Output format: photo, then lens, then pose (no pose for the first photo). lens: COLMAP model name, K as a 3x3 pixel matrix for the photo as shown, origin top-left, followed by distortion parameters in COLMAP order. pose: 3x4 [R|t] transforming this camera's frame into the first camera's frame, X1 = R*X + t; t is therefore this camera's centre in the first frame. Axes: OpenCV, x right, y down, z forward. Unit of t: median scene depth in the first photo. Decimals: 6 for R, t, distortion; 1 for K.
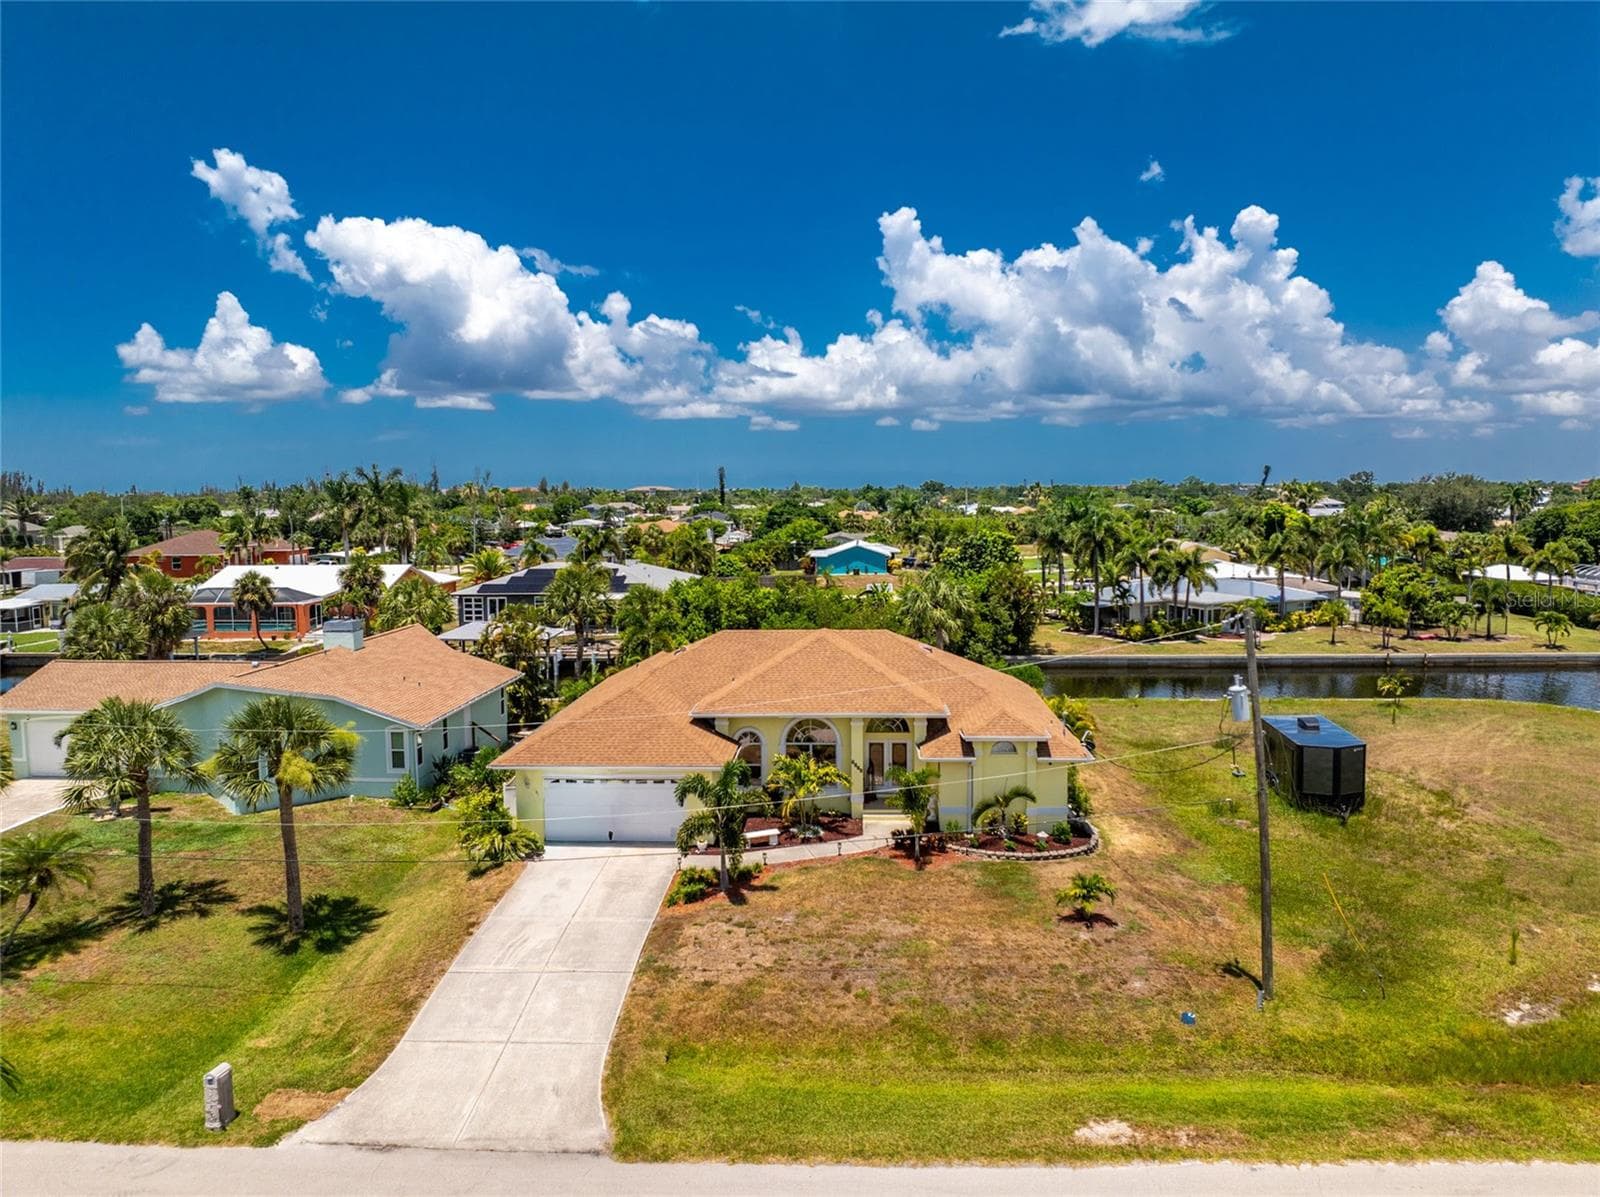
lens RADIAL K [[1119.7, 0, 800.0], [0, 1119.7, 598.5], [0, 0, 1]] dist [-0.040224, 0.003554]
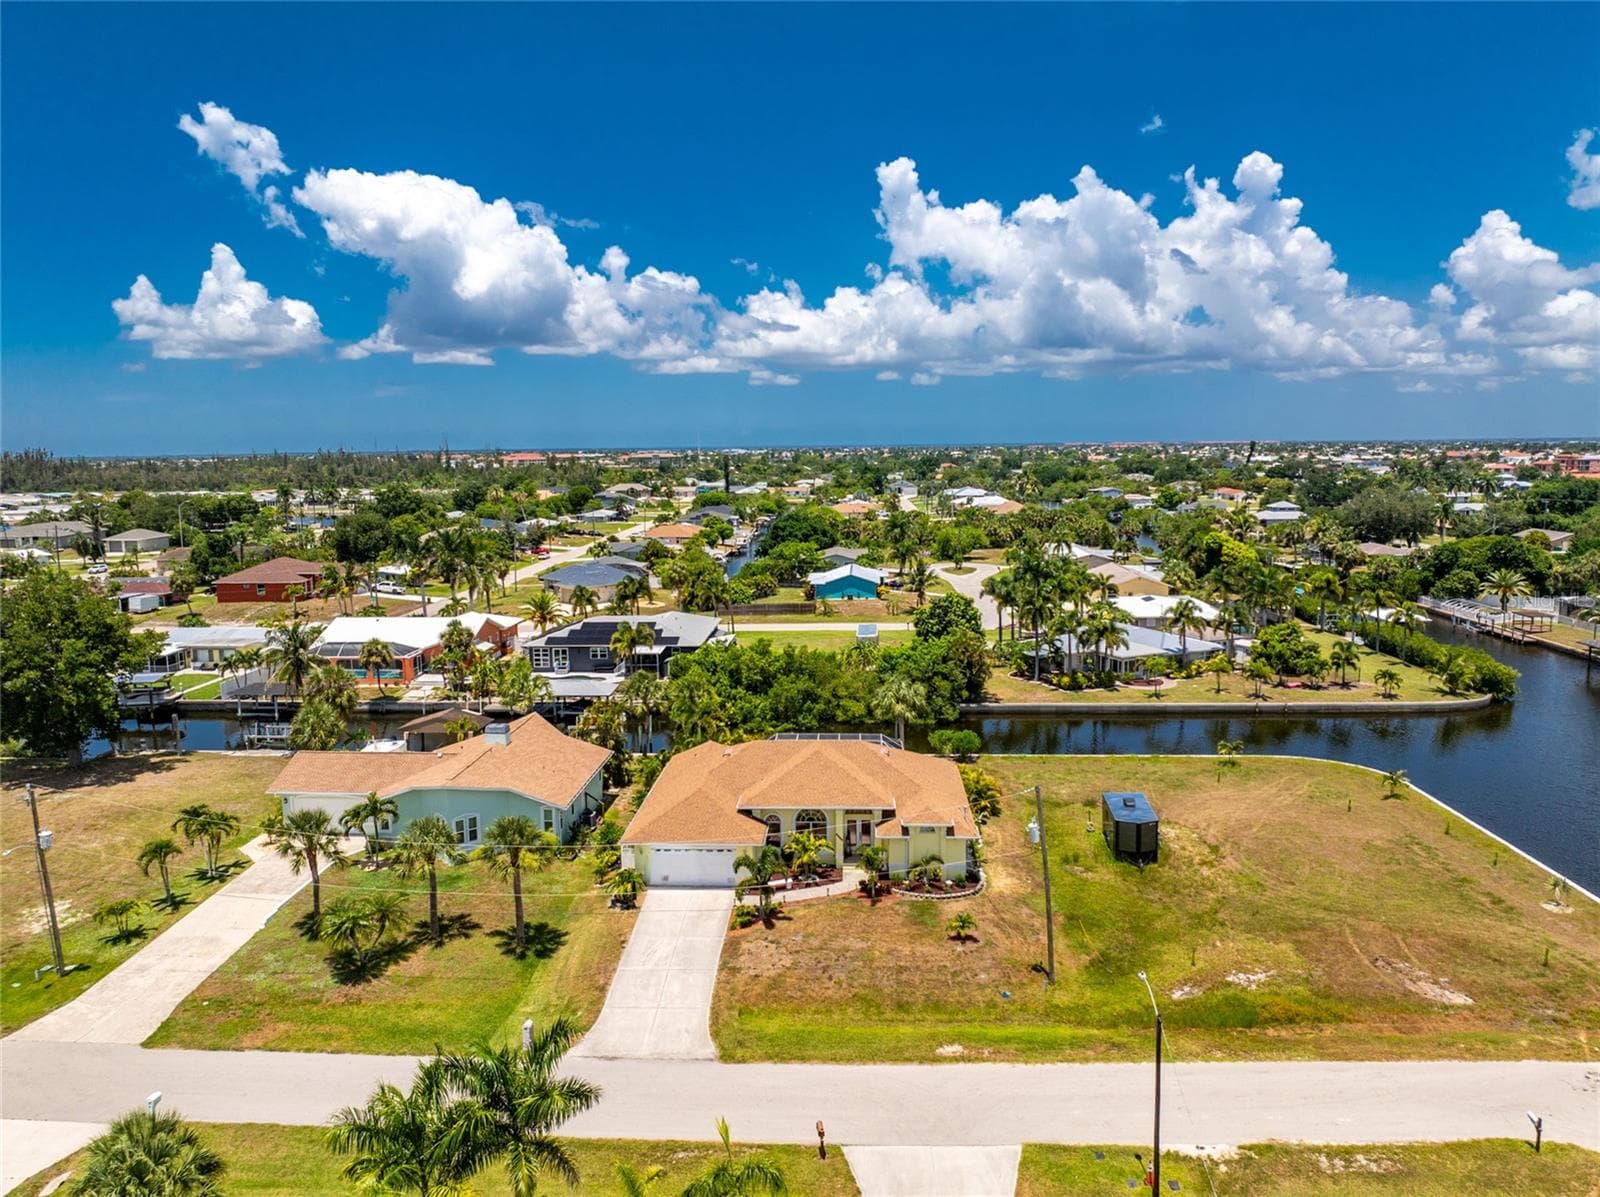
lens RADIAL K [[1111.3, 0, 800.0], [0, 1111.3, 598.5], [0, 0, 1]] dist [-0.030465, -0.002879]
pose [[0.999995, -0.003079, -0.000620, -0.004875], [0.003101, 0.999281, 0.037798, -0.288978], [0.000503, -0.037800, 0.999285, -0.675902]]
